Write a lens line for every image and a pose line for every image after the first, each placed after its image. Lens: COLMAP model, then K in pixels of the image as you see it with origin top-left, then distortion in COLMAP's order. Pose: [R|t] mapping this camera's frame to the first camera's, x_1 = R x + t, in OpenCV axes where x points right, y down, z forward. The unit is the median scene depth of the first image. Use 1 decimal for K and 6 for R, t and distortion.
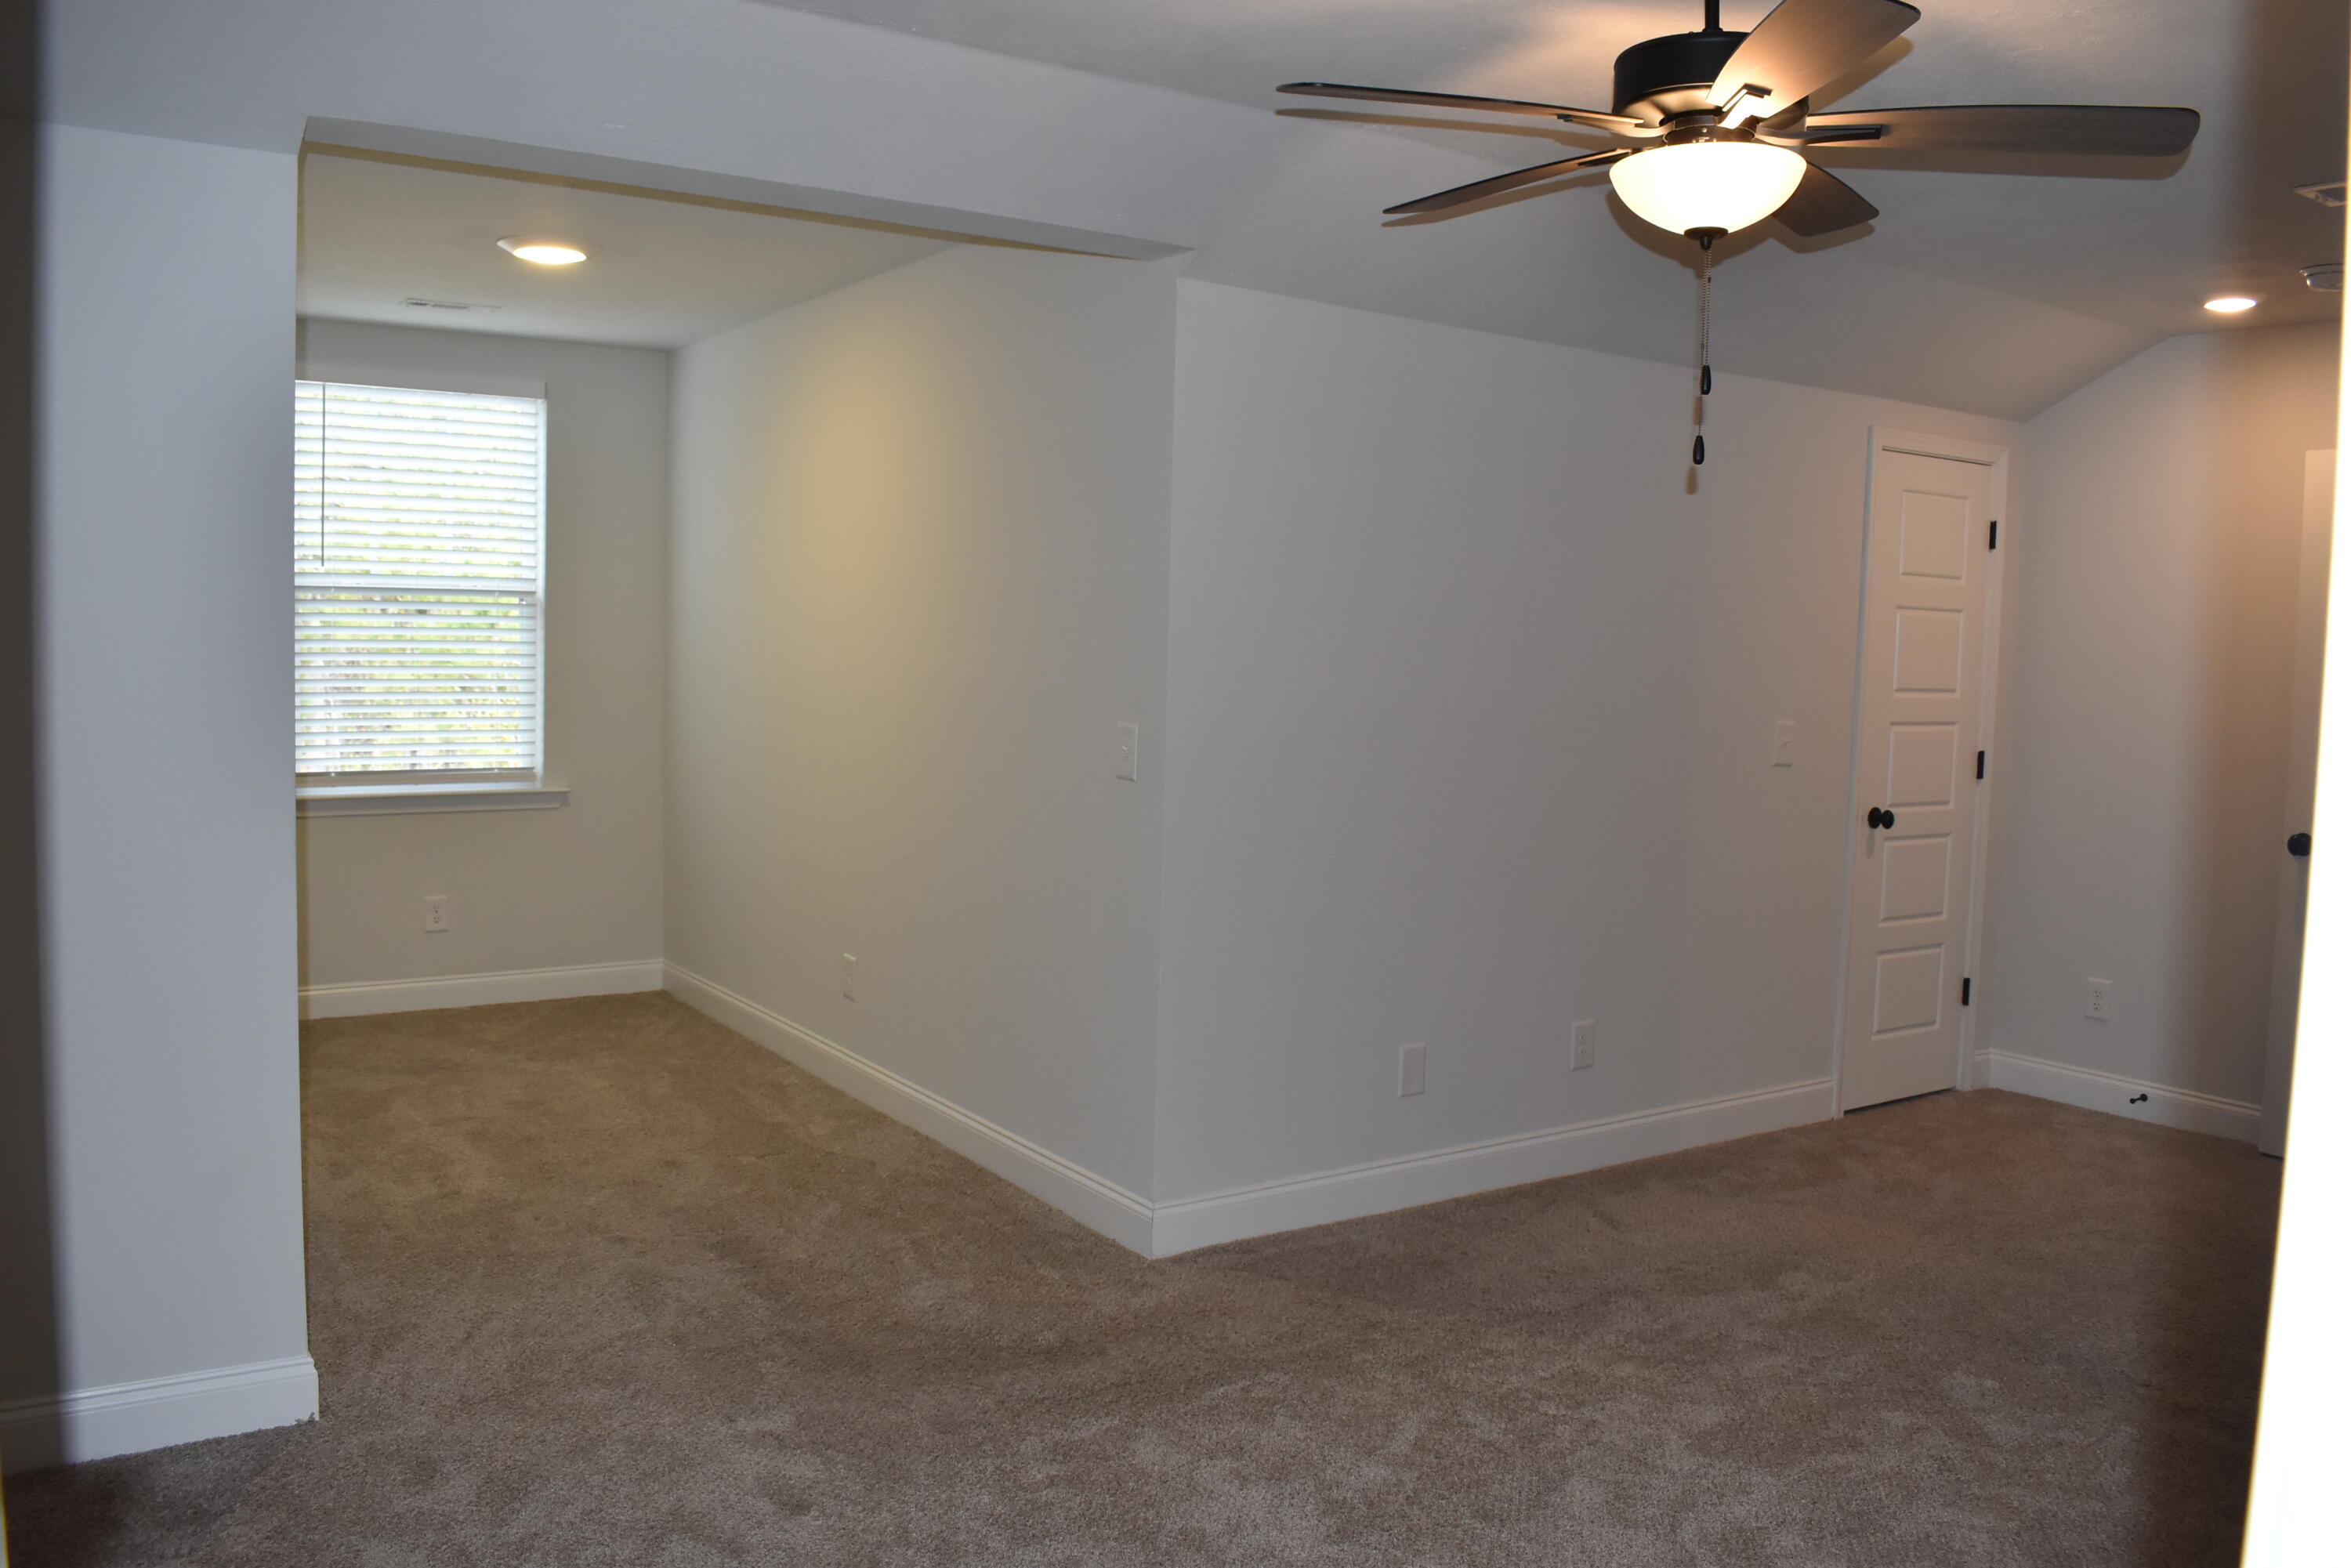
lens RADIAL K [[1828.7, 0, 1176.4], [0, 1828.7, 782.8], [0, 0, 1]] dist [-0.089677, 0.015597]
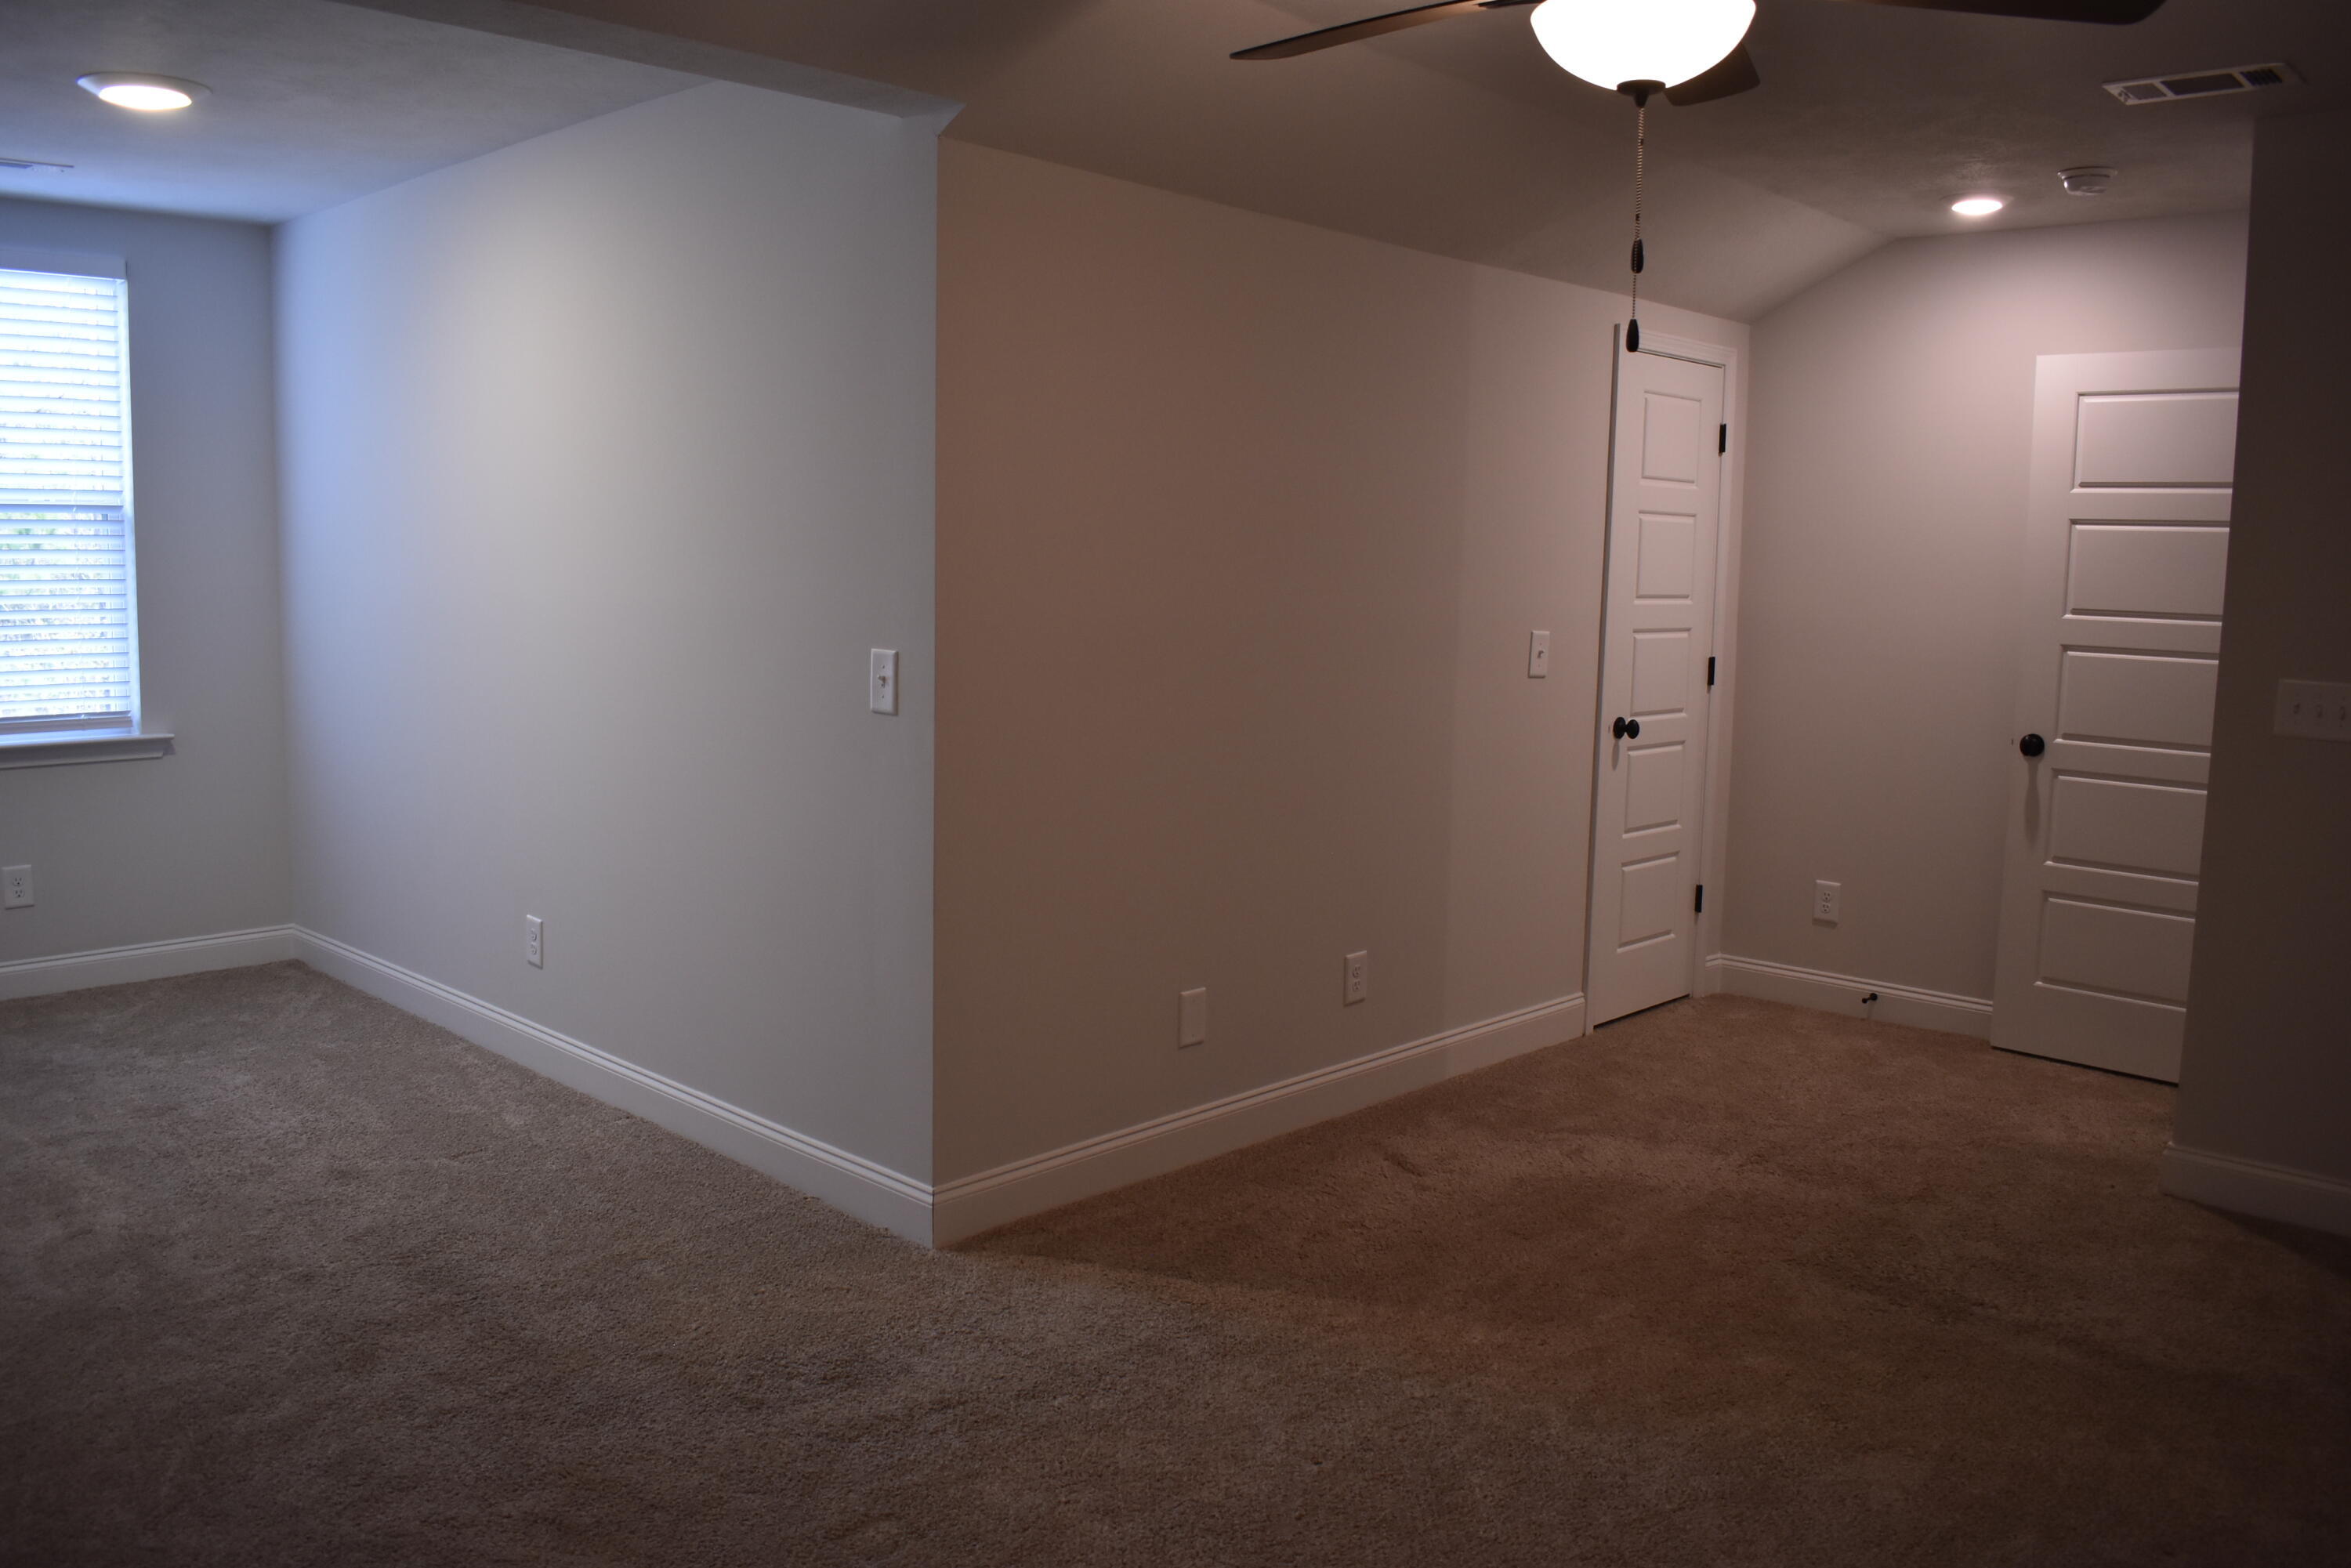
lens RADIAL K [[1828.7, 0, 1169.2], [0, 1828.7, 783.0], [0, 0, 1]] dist [-0.089677, 0.015597]
pose [[0.977396, -0.034389, 0.208601, -0.057912], [0.023881, 0.998326, 0.052684, -0.008413], [-0.210063, -0.046512, 0.976581, 0.082546]]
